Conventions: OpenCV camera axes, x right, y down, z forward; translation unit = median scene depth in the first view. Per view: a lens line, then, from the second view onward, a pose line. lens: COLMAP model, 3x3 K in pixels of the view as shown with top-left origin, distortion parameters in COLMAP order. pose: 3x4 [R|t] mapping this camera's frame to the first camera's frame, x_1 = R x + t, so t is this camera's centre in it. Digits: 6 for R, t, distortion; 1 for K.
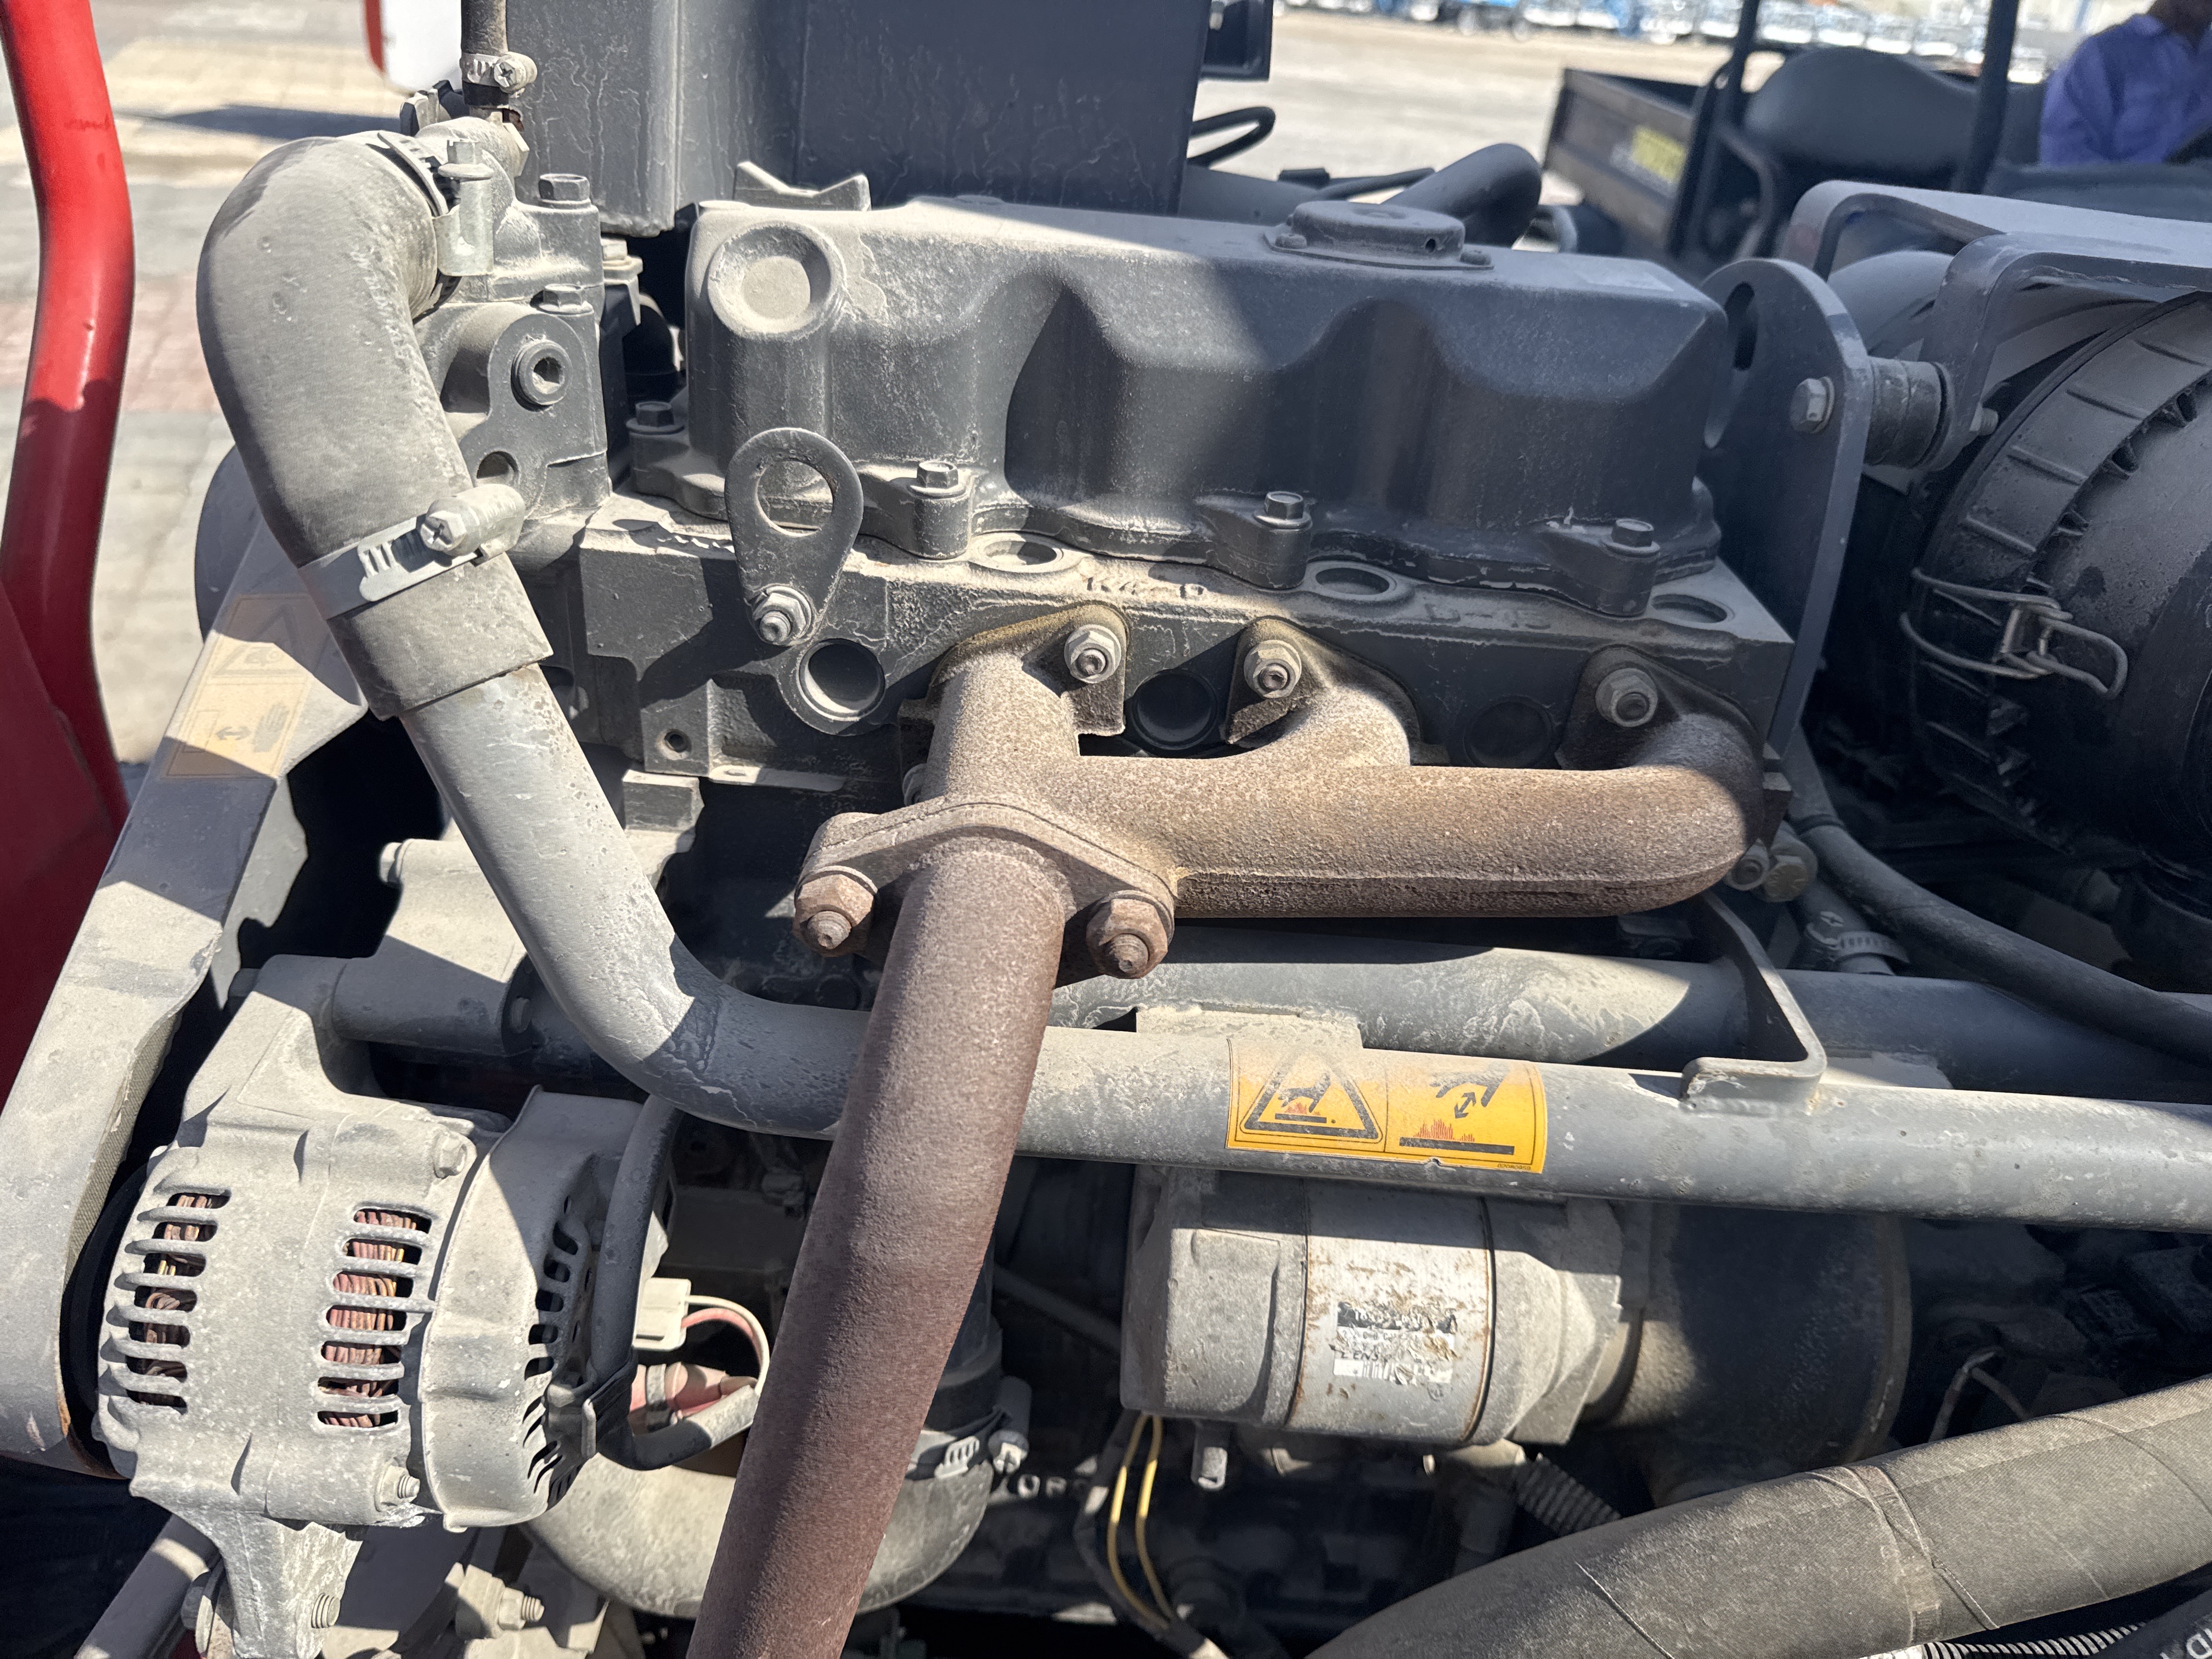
lens RADIAL K [[1569.0, 0, 1112.2], [0, 1569.0, 847.9], [0, 0, 1]] dist [-0.007971, 0.001074]
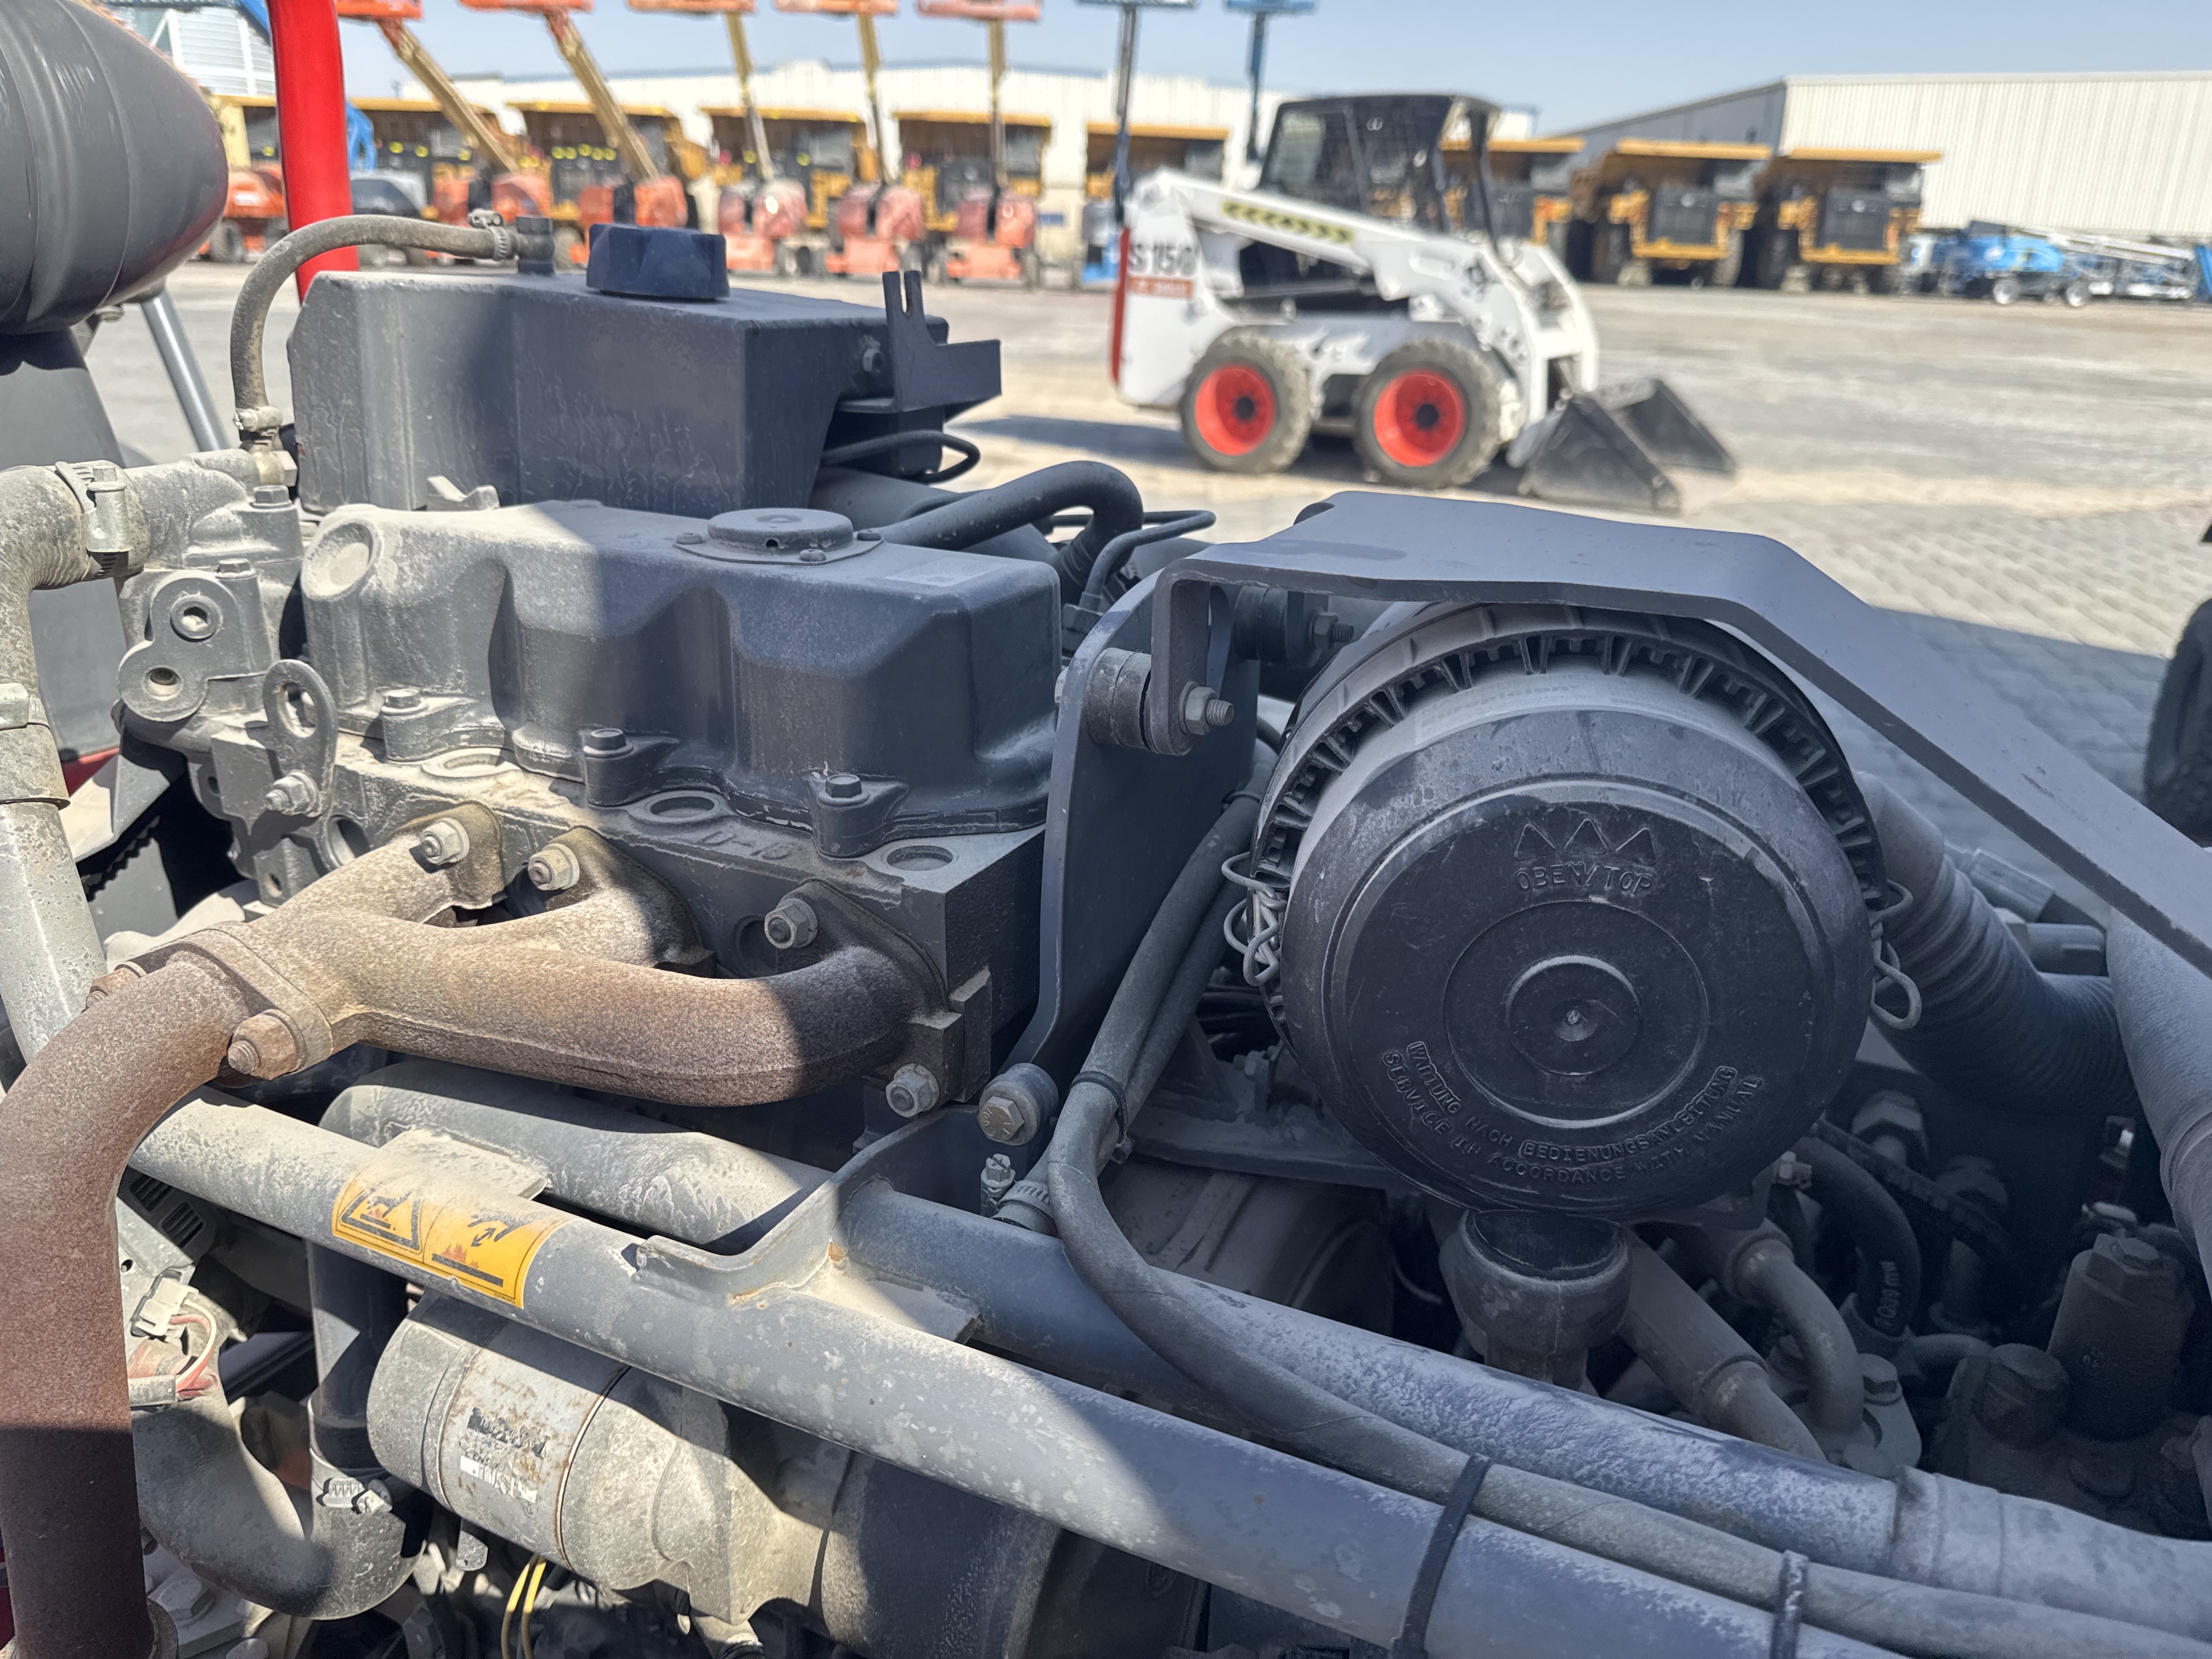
lens RADIAL K [[1569.0, 0, 1125.9], [0, 1569.0, 833.3], [0, 0, 1]] dist [-0.007971, 0.001074]
pose [[0.906691, 0.090010, -0.412079, 1.009294], [-0.157411, 0.978591, -0.132596, -0.048136], [0.391322, 0.185089, 0.901449, 0.062814]]
